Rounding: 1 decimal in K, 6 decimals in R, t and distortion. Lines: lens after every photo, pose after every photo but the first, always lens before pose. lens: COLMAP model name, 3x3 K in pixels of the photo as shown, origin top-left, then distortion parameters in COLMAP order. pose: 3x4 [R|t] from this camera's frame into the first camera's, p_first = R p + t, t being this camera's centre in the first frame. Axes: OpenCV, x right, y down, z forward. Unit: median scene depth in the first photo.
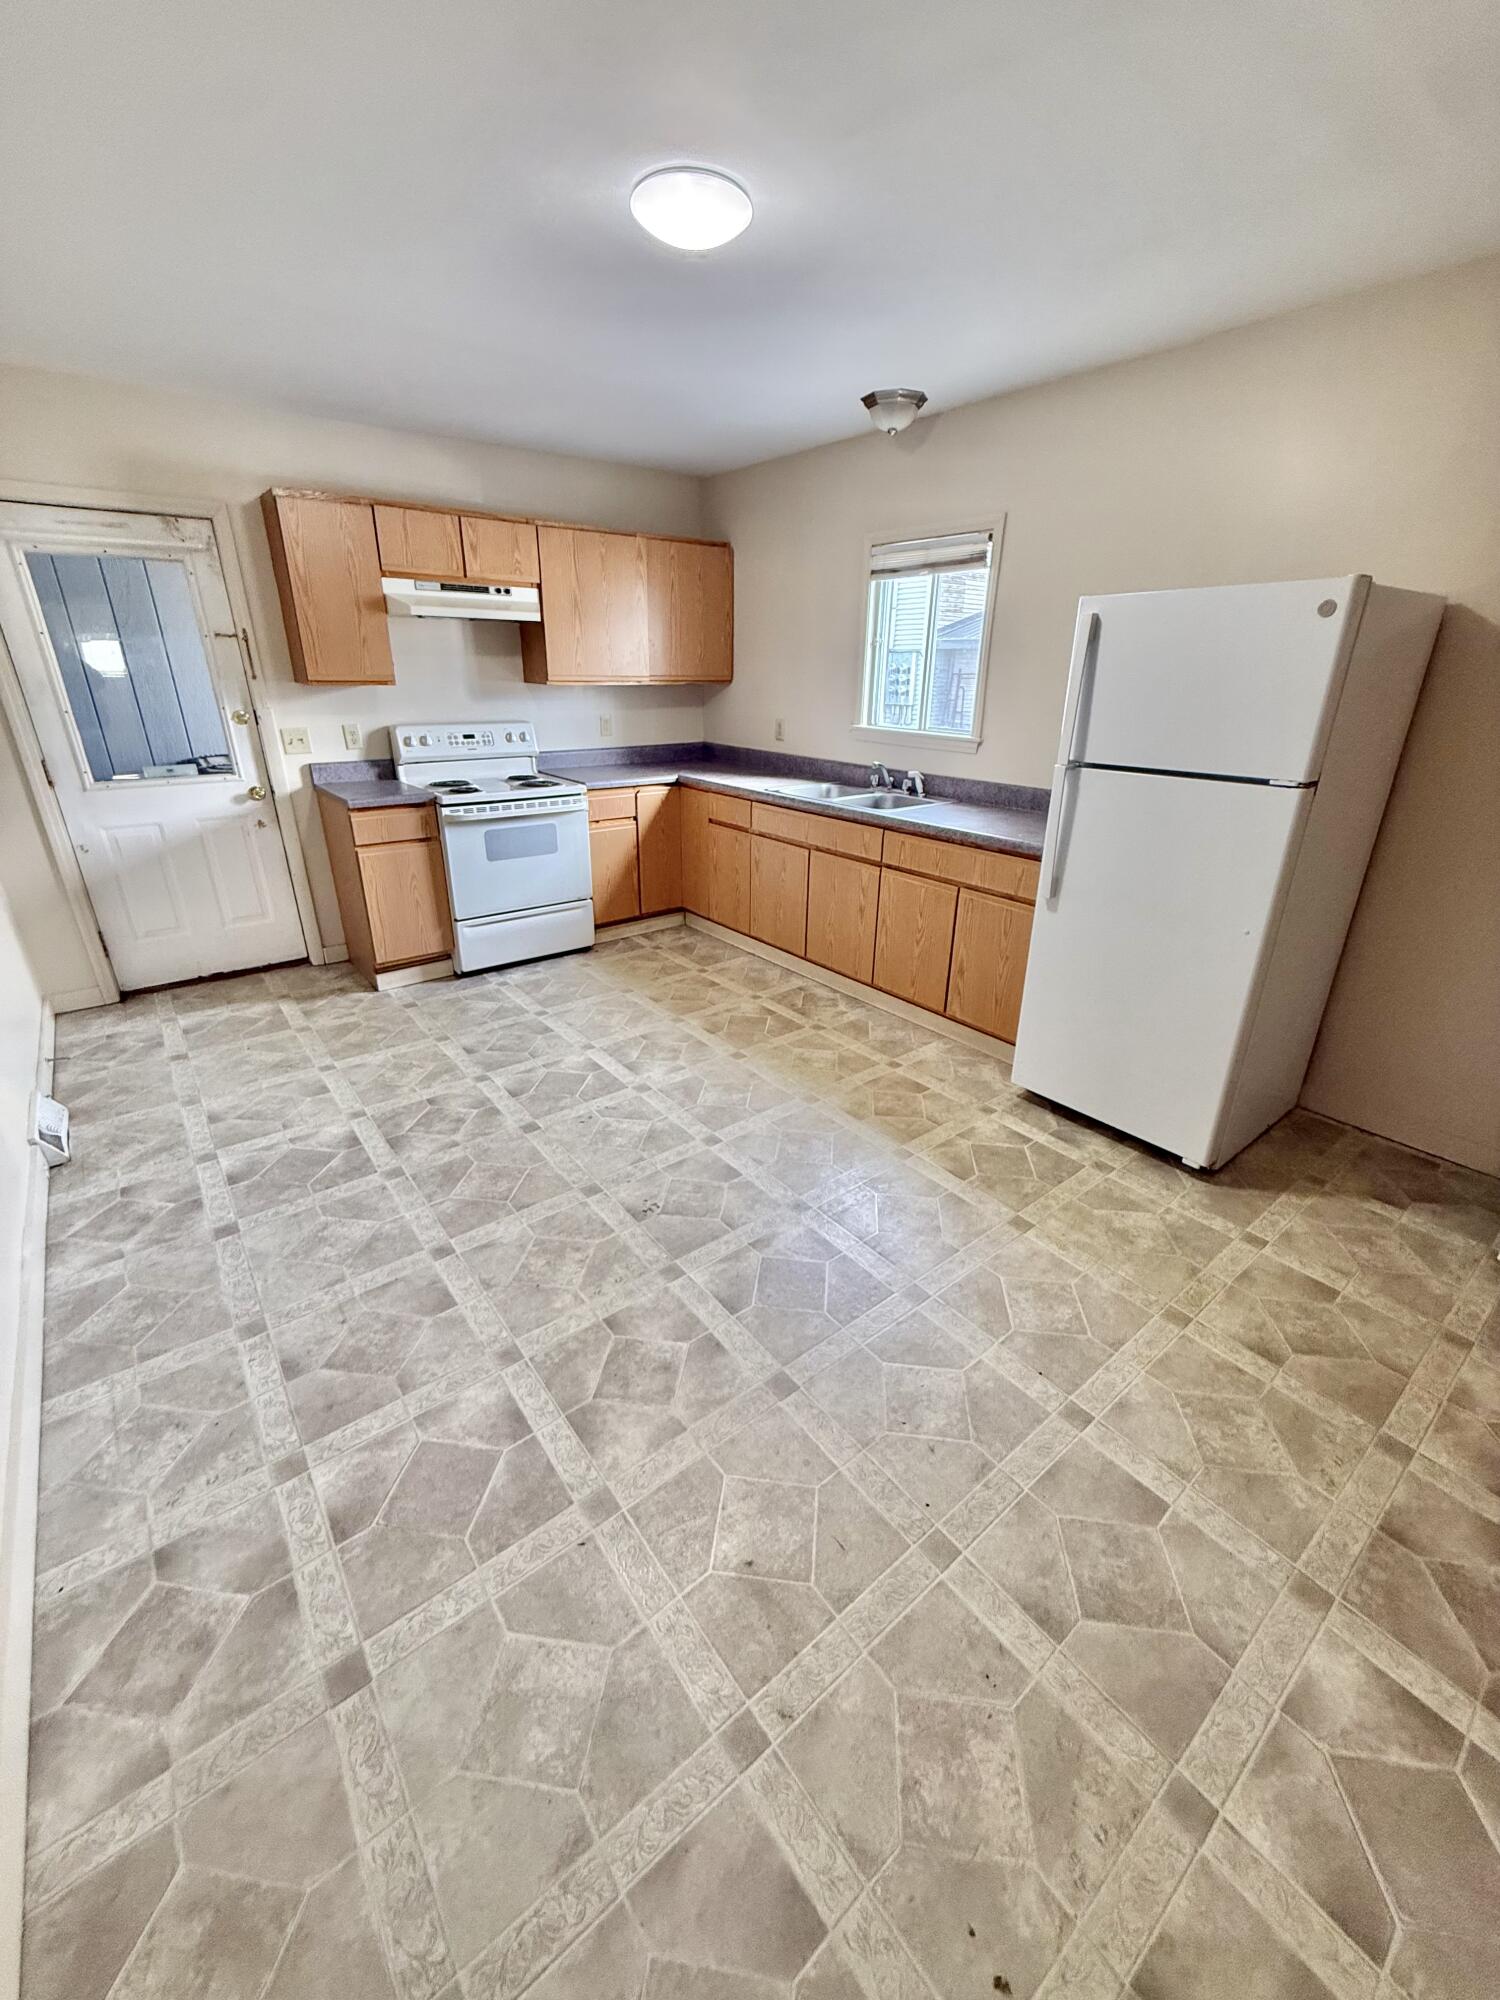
lens RADIAL K [[789.4, 0, 754.1], [0, 789.4, 998.3], [0, 0, 1]] dist [-0.001692, -0.000197]
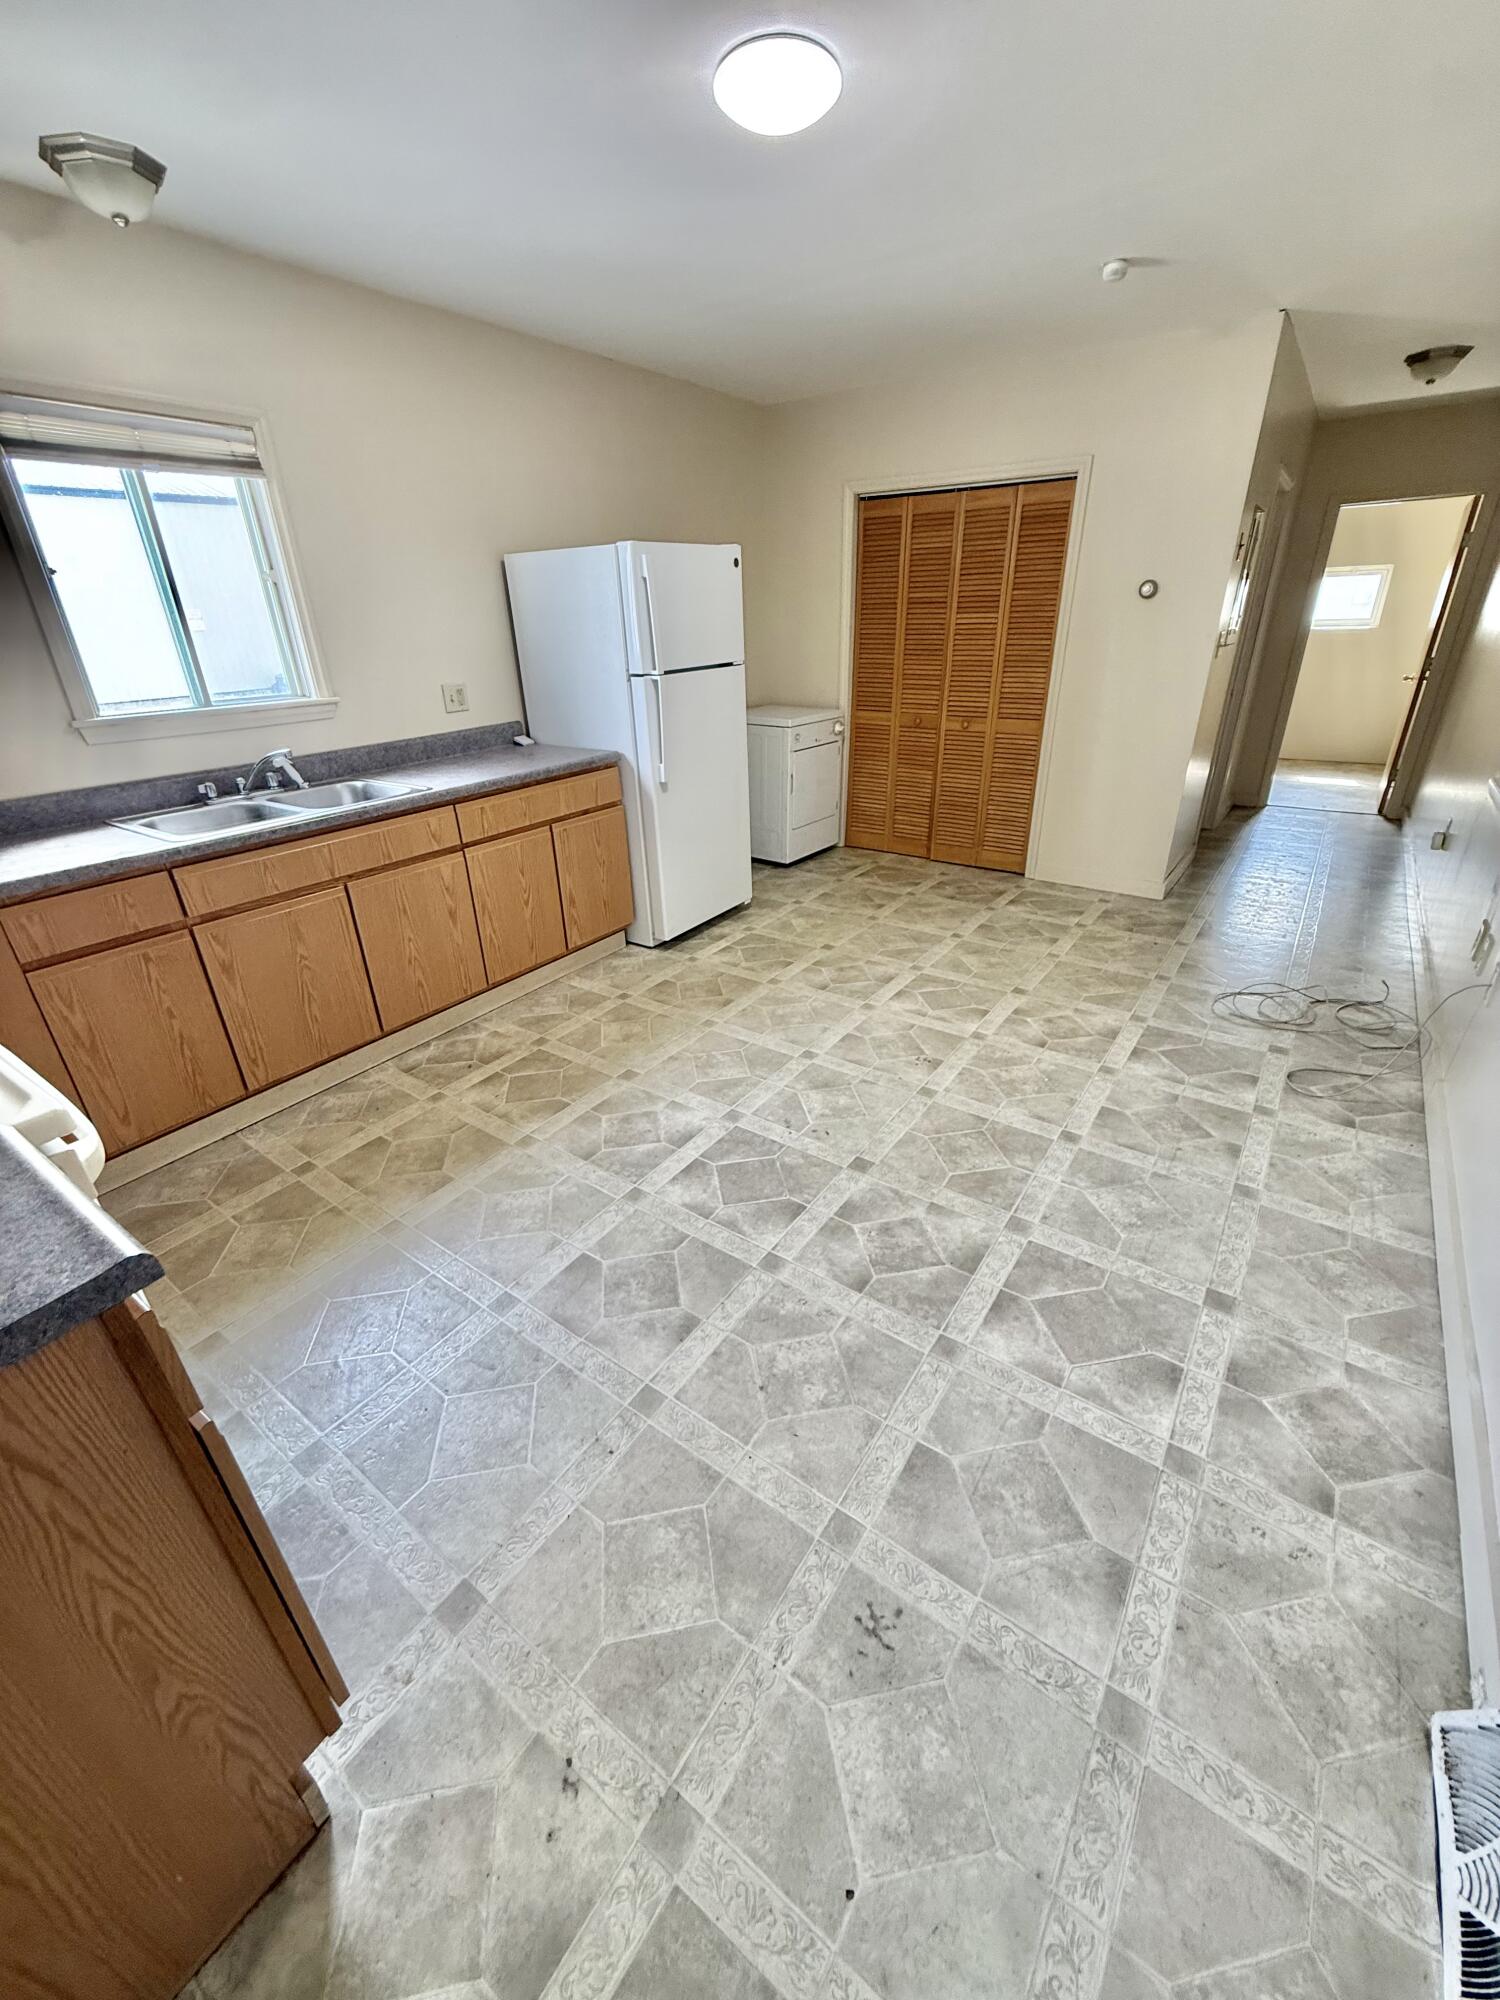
lens RADIAL K [[796.5, 0, 750.7], [0, 796.5, 991.3], [0, 0, 1]] dist [-0.000971, 0.000200]
pose [[-0.276546, -0.412559, 0.867939, -0.926223], [0.402607, 0.770343, 0.494448, -0.444177], [-0.872600, 0.486176, -0.046936, 1.087717]]
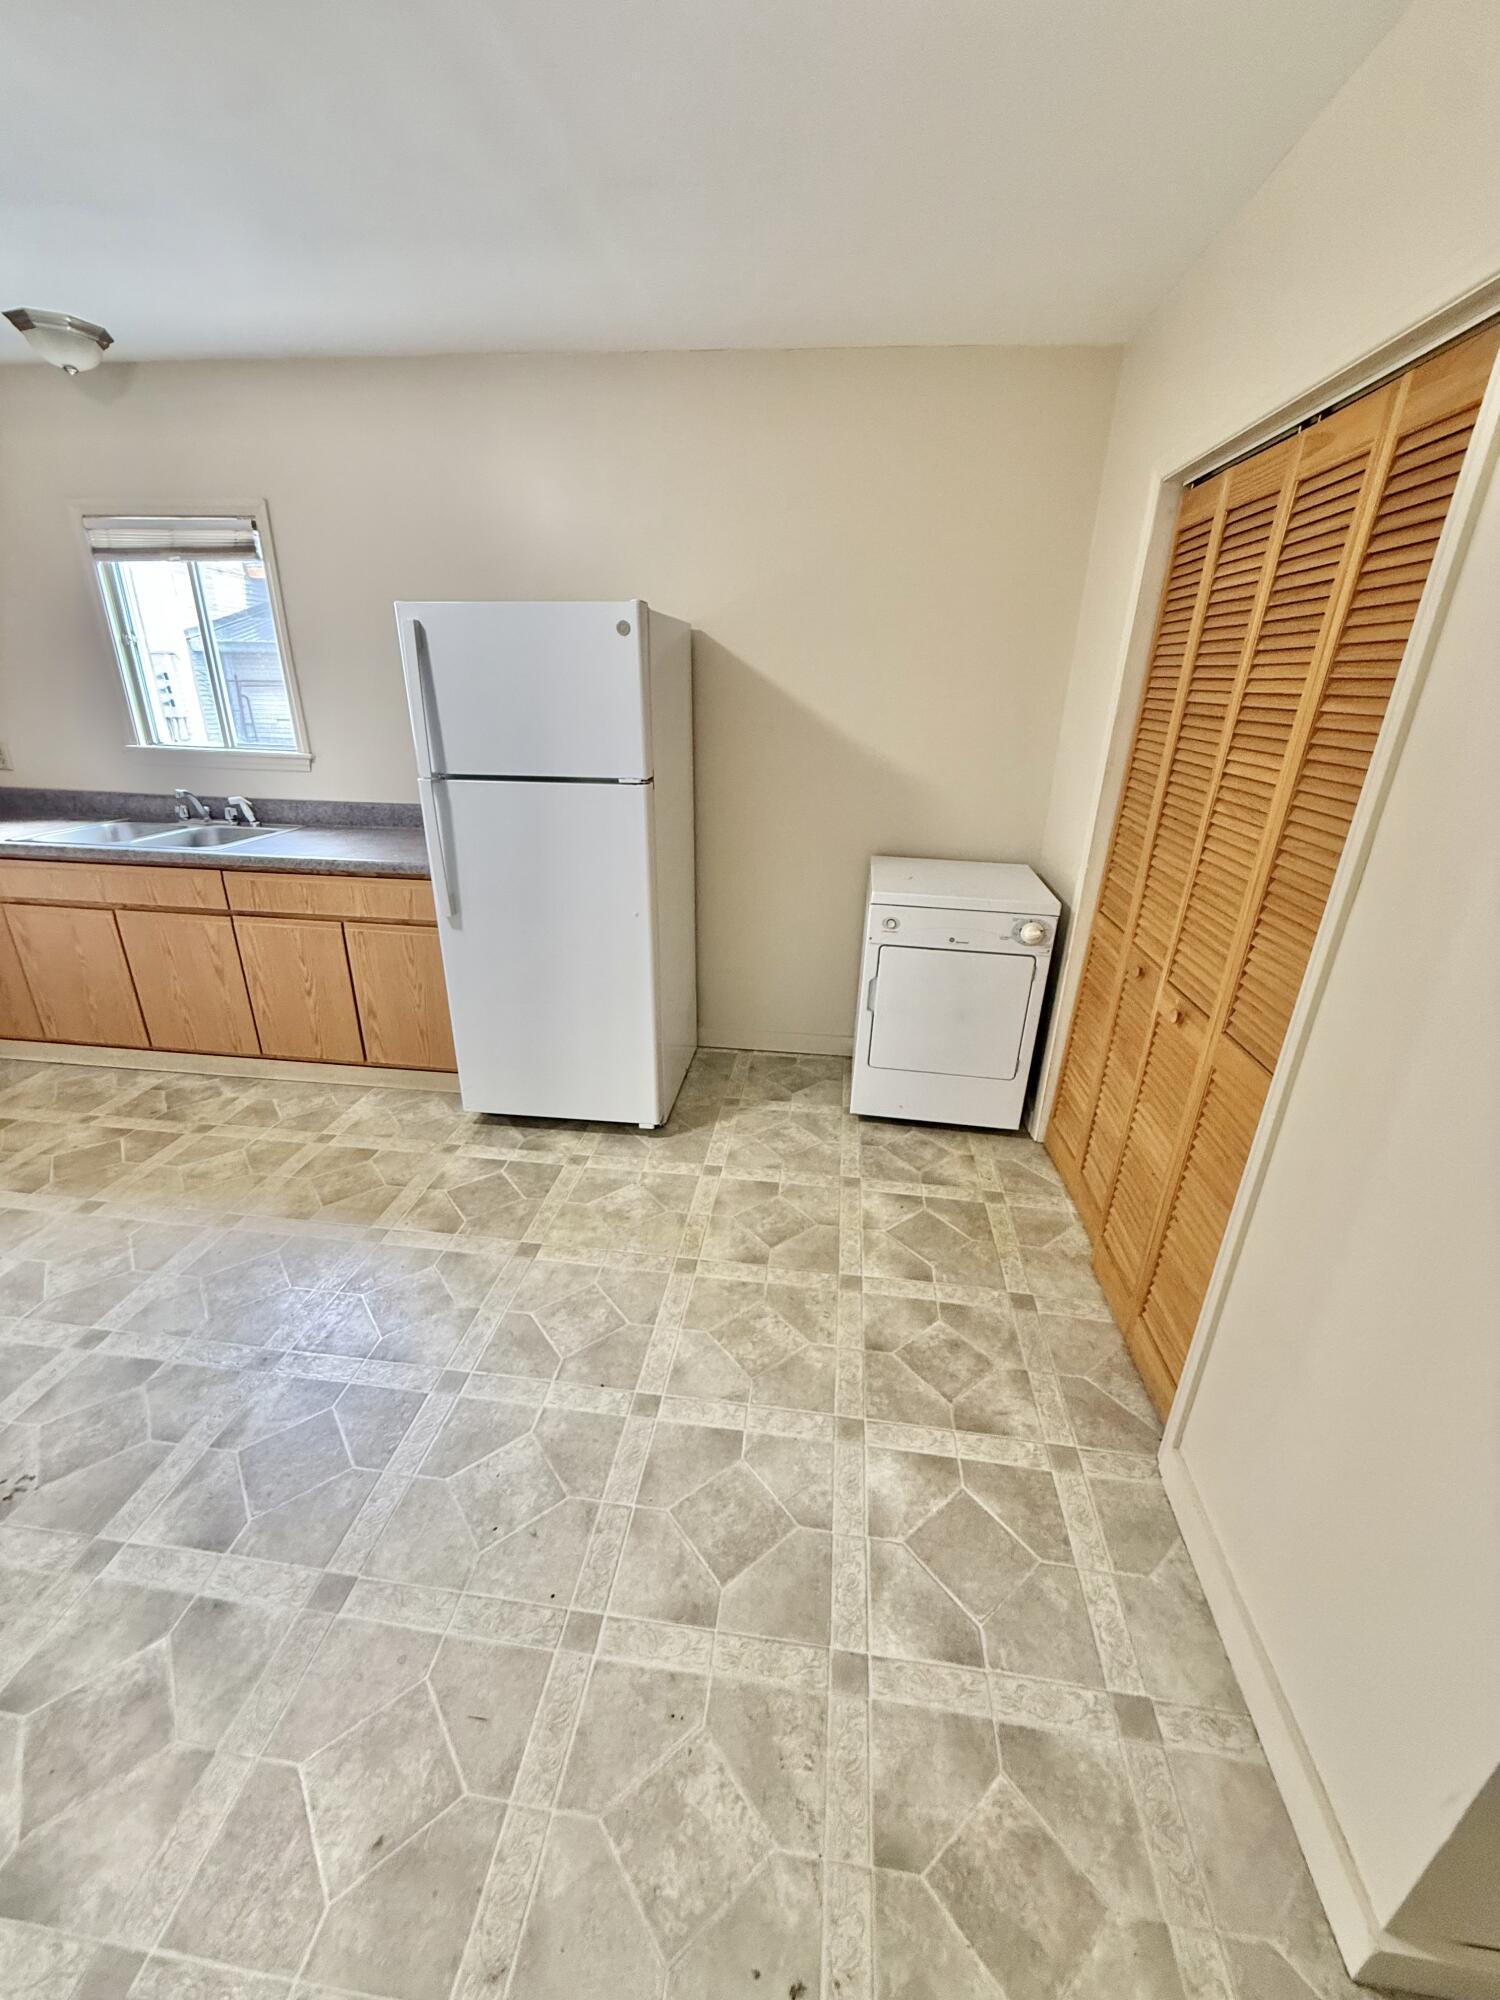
lens RADIAL K [[790.2, 0, 748.0], [0, 790.2, 997.5], [0, 0, 1]] dist [-0.000884, 0.000028]
pose [[0.708731, -0.253720, 0.658276, -0.025568], [0.260280, 0.961303, 0.090286, -0.024623], [-0.655710, 0.107347, 0.747343, 0.057188]]
